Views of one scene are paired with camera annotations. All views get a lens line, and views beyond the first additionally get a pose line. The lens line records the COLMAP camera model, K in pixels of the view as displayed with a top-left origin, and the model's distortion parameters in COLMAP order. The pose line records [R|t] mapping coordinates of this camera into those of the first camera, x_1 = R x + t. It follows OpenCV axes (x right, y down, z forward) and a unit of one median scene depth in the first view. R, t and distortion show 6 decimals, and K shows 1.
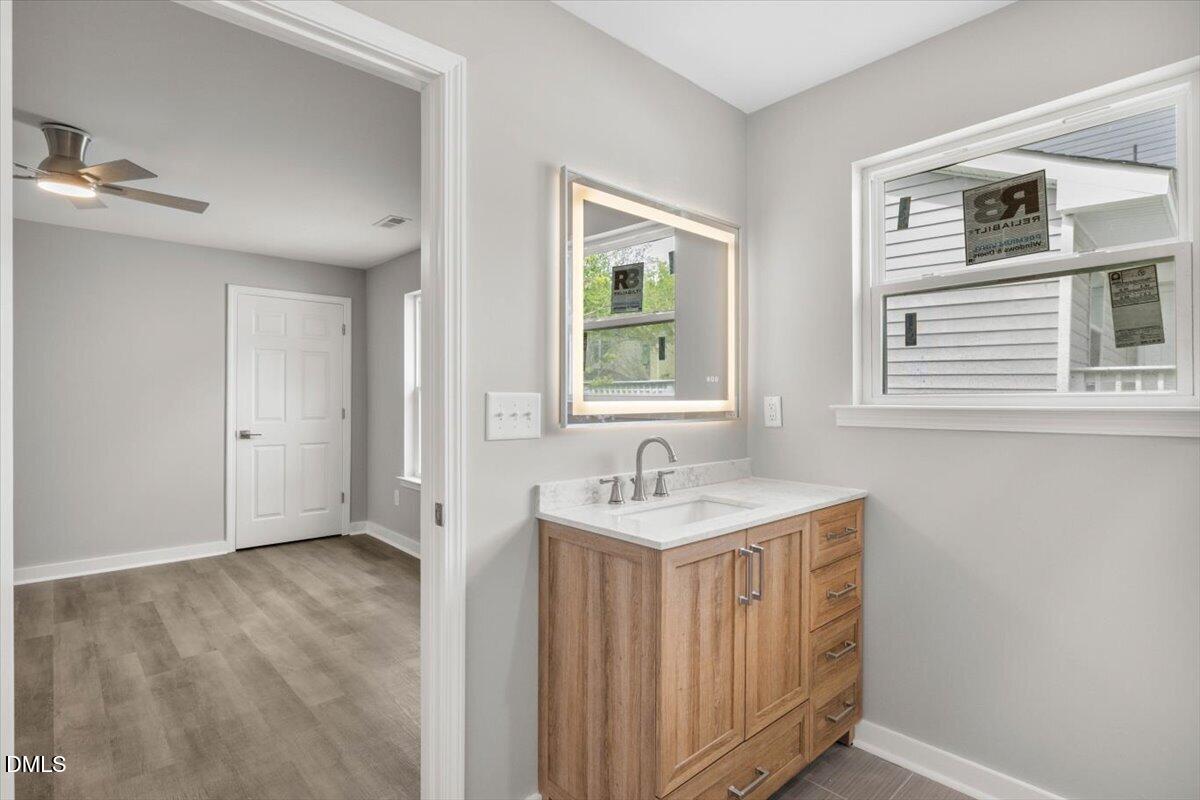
lens RADIAL K [[588.4, 0, 600.3], [0, 588.4, 398.5], [0, 0, 1]] dist [-0.001418, -0.000016]
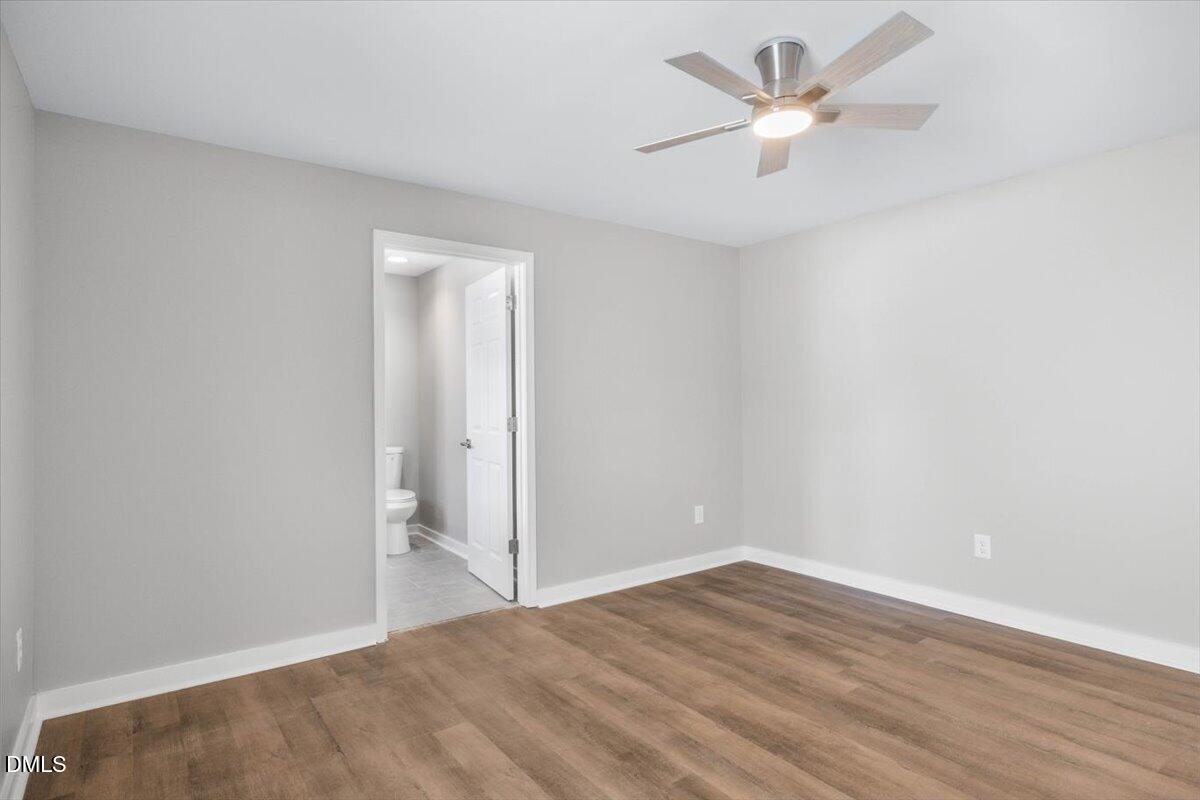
lens RADIAL K [[641.1, 0, 600.8], [0, 641.1, 395.7], [0, 0, 1]] dist [-0.001621, 0.000518]
pose [[-0.993335, 0.009620, 0.114864, -0.648450], [0.009021, 0.999943, -0.005732, -0.001772], [-0.114912, -0.004658, -0.993365, 1.565882]]
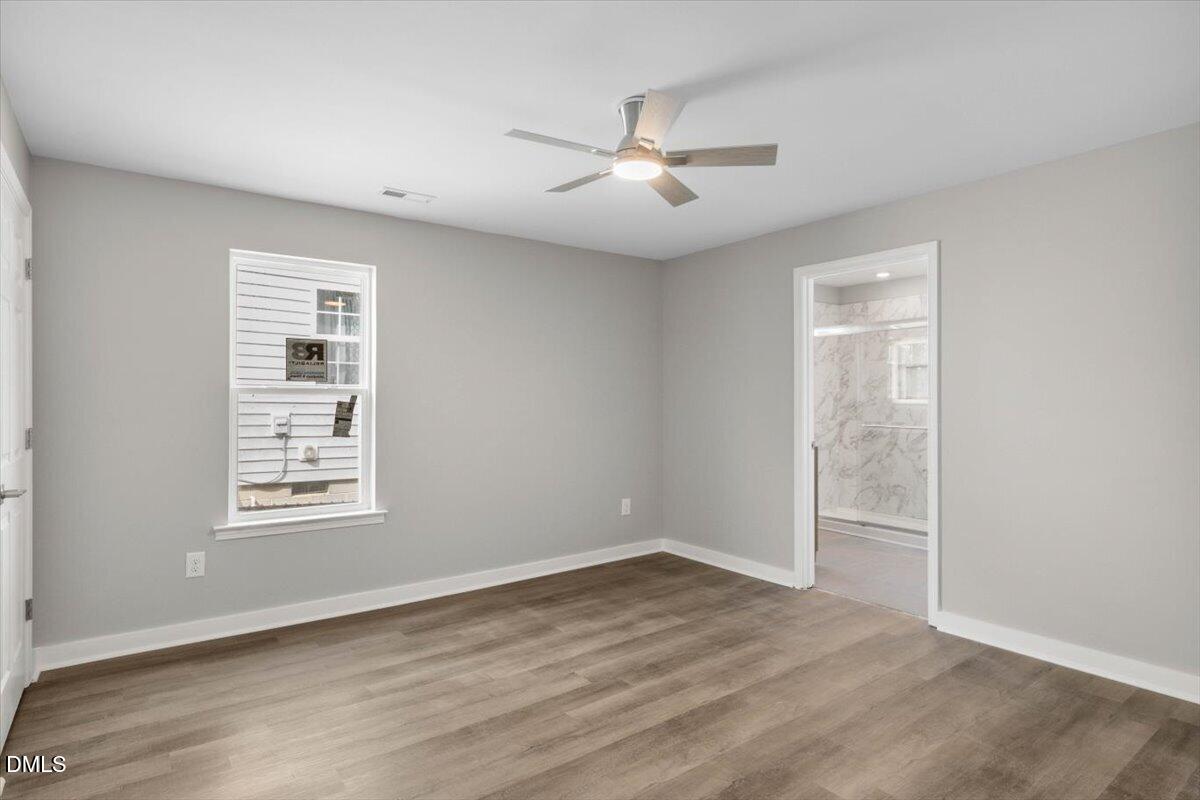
lens RADIAL K [[641.1, 0, 600.8], [0, 641.1, 395.7], [0, 0, 1]] dist [-0.001621, 0.000518]
pose [[0.107945, 0.004461, 0.994147, -1.591901], [0.002447, 0.999986, -0.004753, -0.010347], [-0.994154, 0.002946, 0.107932, 0.805073]]
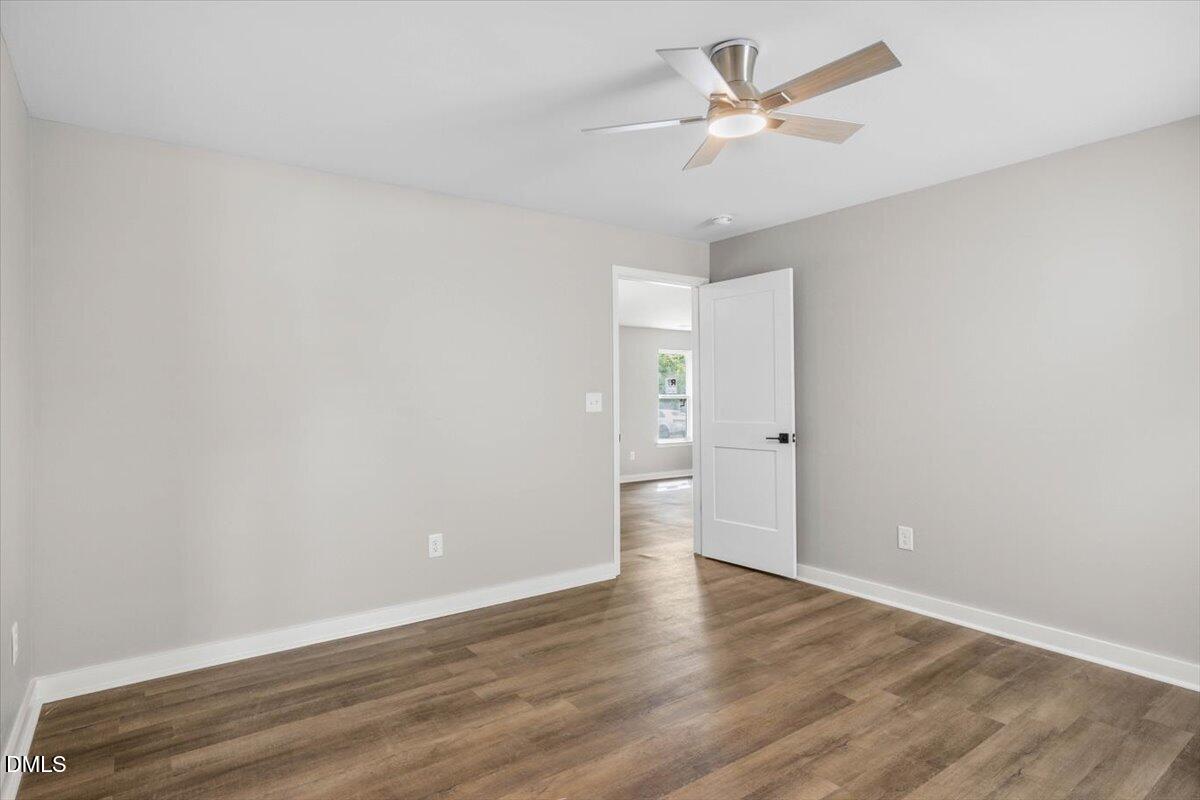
lens RADIAL K [[641.1, 0, 600.8], [0, 641.1, 395.7], [0, 0, 1]] dist [-0.001621, 0.000518]
pose [[-0.115098, -0.002497, -0.993351, -0.048318], [0.006307, 0.999975, -0.003244, -0.003094], [0.993334, -0.006639, -0.115080, 0.775569]]
